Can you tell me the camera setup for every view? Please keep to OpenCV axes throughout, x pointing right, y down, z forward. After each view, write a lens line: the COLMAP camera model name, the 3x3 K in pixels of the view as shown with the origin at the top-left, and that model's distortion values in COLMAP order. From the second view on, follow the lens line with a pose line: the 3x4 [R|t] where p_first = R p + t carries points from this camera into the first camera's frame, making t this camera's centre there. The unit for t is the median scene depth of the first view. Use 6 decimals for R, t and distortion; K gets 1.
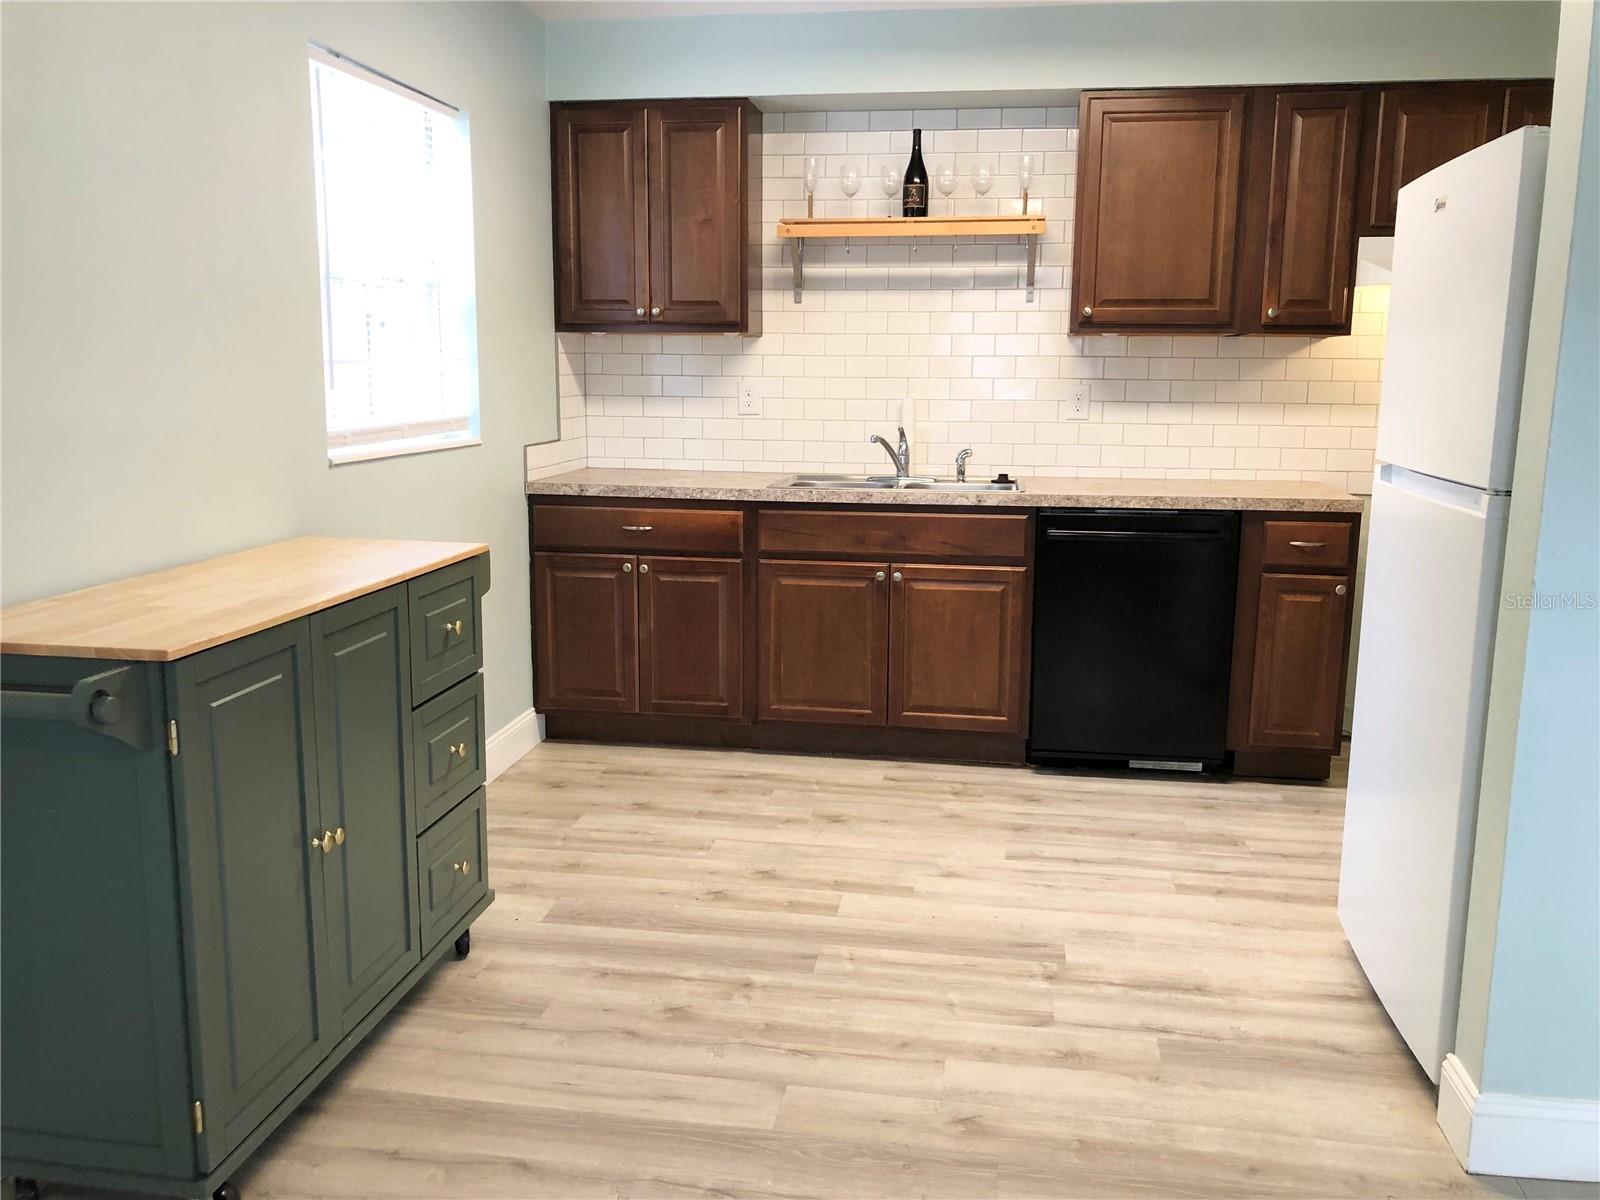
lens RADIAL K [[1317.0, 0, 789.7], [0, 1317.0, 594.8], [0, 0, 1]] dist [0.071715, -0.085082]
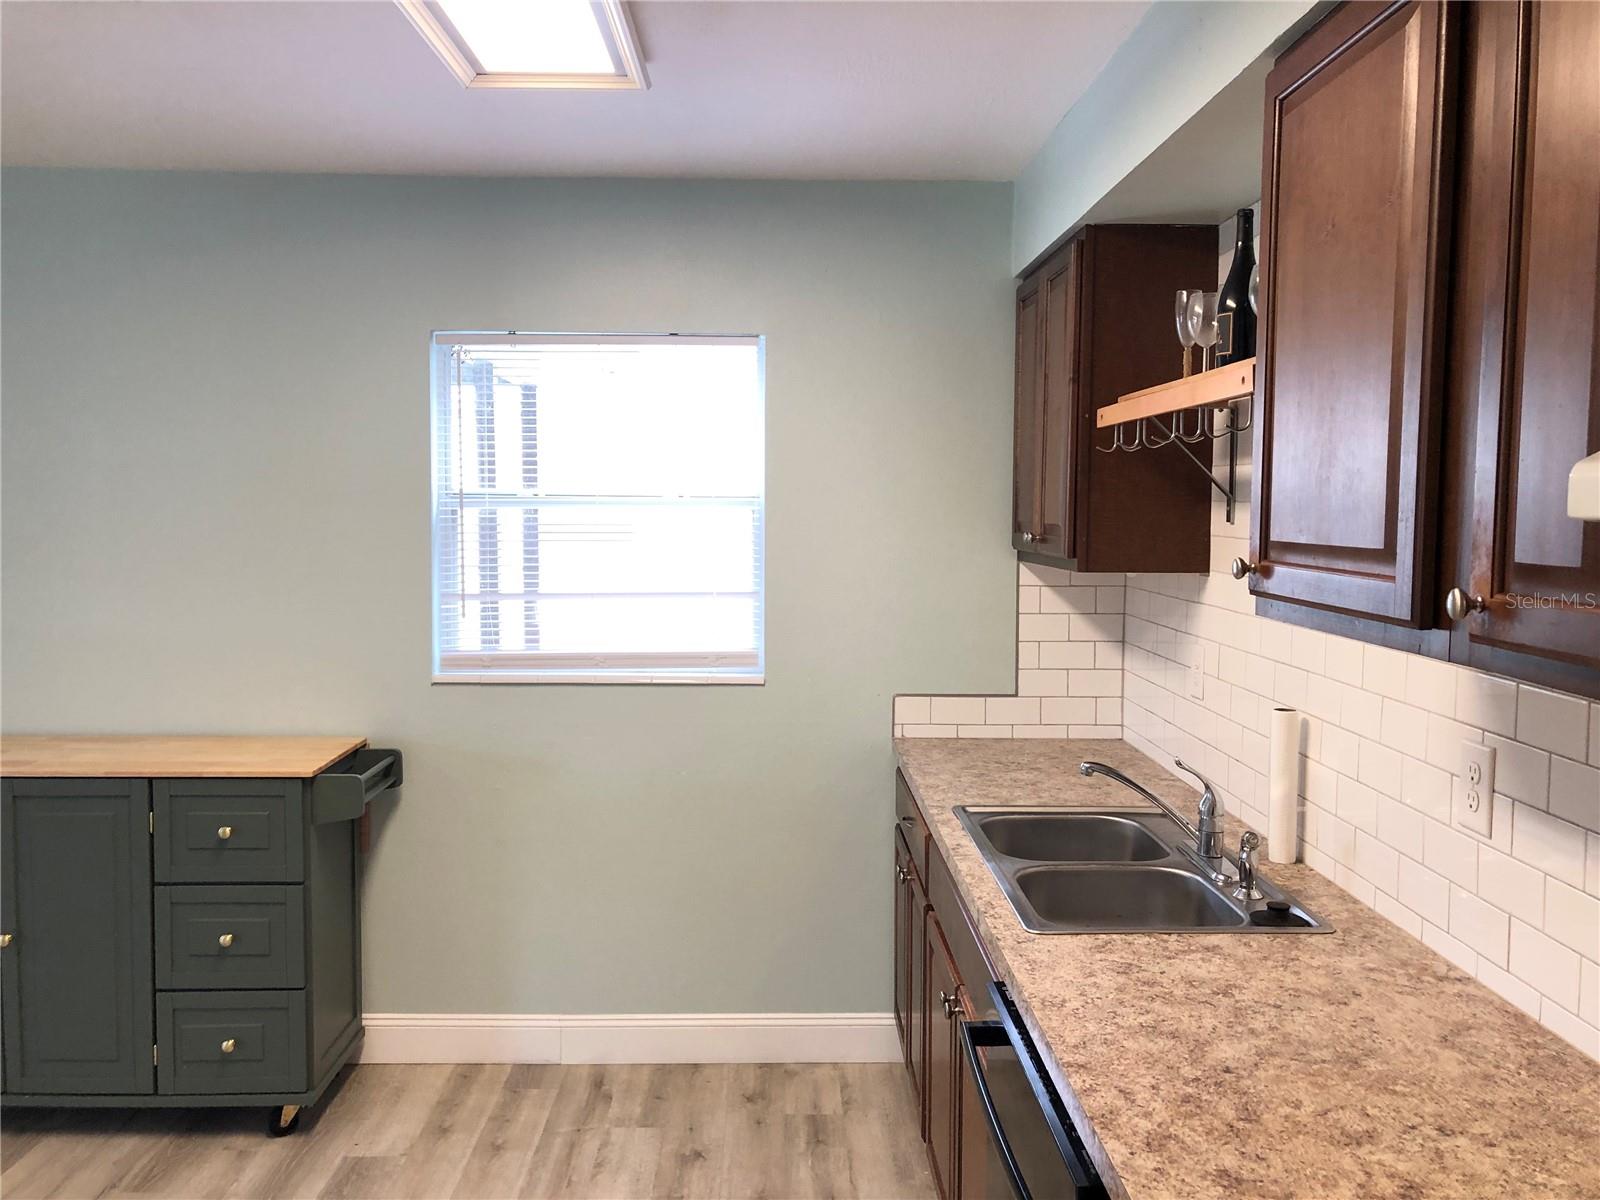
lens RADIAL K [[1317.0, 0, 789.7], [0, 1317.0, 594.8], [0, 0, 1]] dist [0.071715, -0.085082]
pose [[0.160165, 0.059164, -0.985316, 0.668952], [-0.172467, 0.984525, 0.031081, -0.209294], [0.971907, 0.164956, 0.167890, 0.866344]]
